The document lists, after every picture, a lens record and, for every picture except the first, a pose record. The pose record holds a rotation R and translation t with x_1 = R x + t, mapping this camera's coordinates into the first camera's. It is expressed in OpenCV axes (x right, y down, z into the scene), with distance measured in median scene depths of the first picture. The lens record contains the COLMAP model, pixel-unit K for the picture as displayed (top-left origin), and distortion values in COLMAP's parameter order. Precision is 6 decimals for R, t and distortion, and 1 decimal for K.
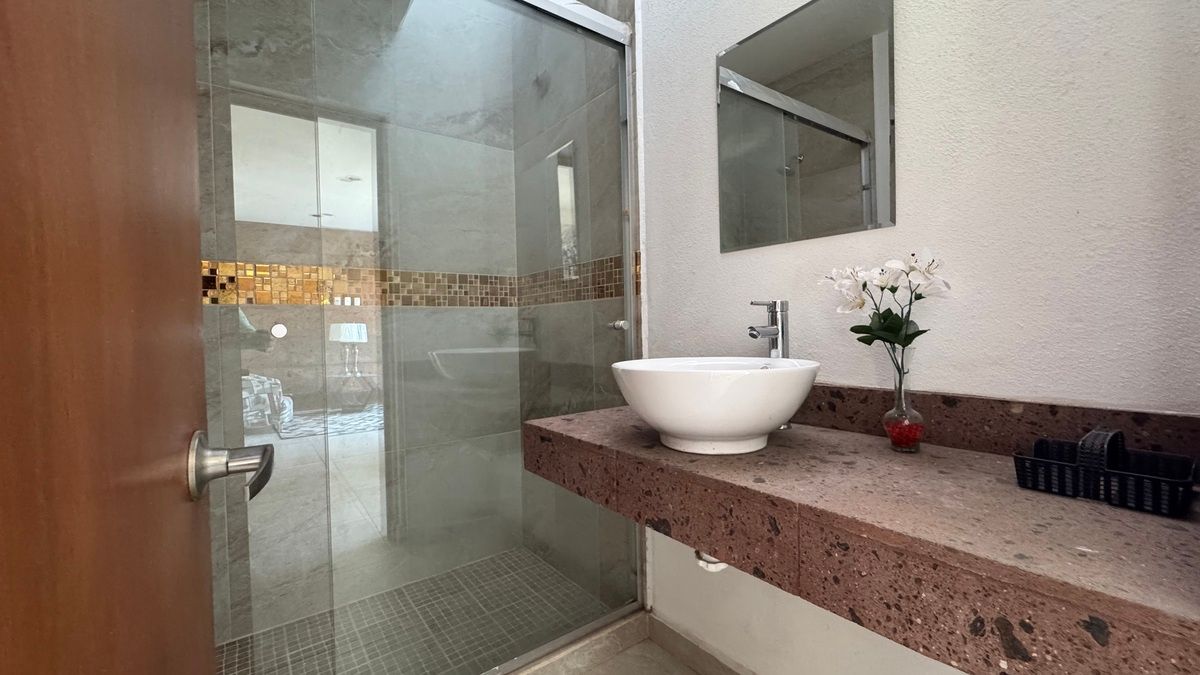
lens RADIAL K [[480.5, 0, 597.9], [0, 480.5, 341.3], [0, 0, 1]] dist [-0.005502, 0.000053]
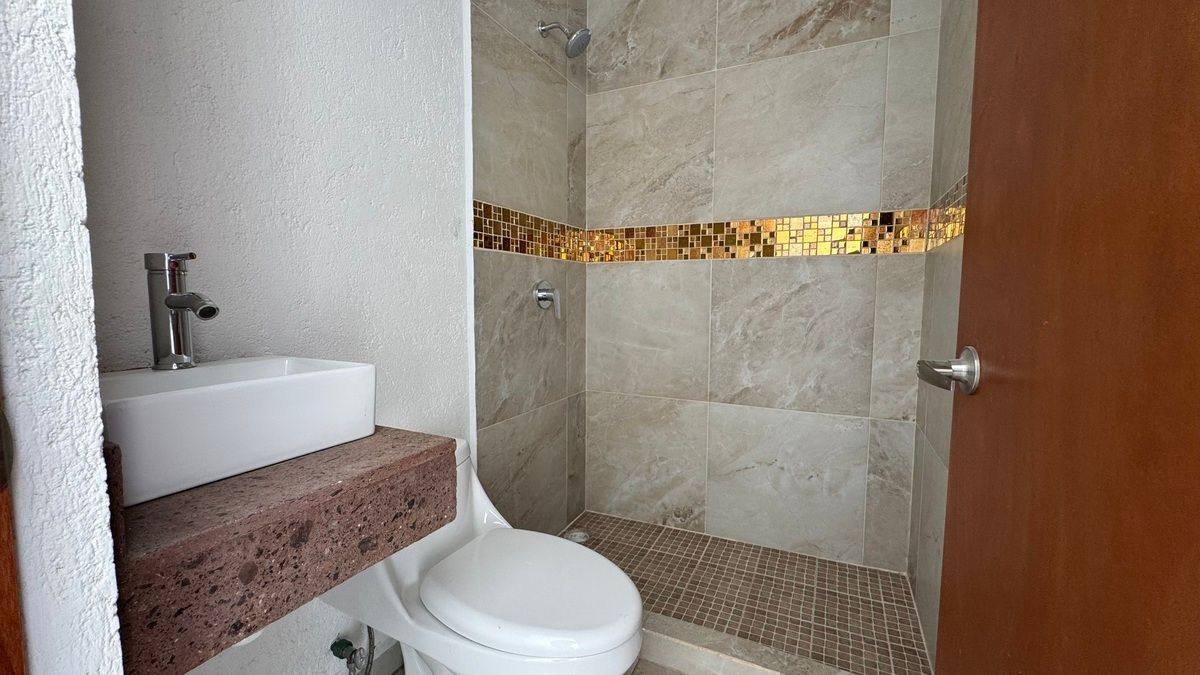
lens RADIAL K [[513.3, 0, 596.5], [0, 513.3, 333.9], [0, 0, 1]] dist [0.002065, 0.000029]
pose [[0.459703, 0.098909, -0.882548, 0.383228], [-0.027579, 0.994889, 0.097133, -0.014897], [0.887644, -0.020312, 0.460081, 0.272441]]
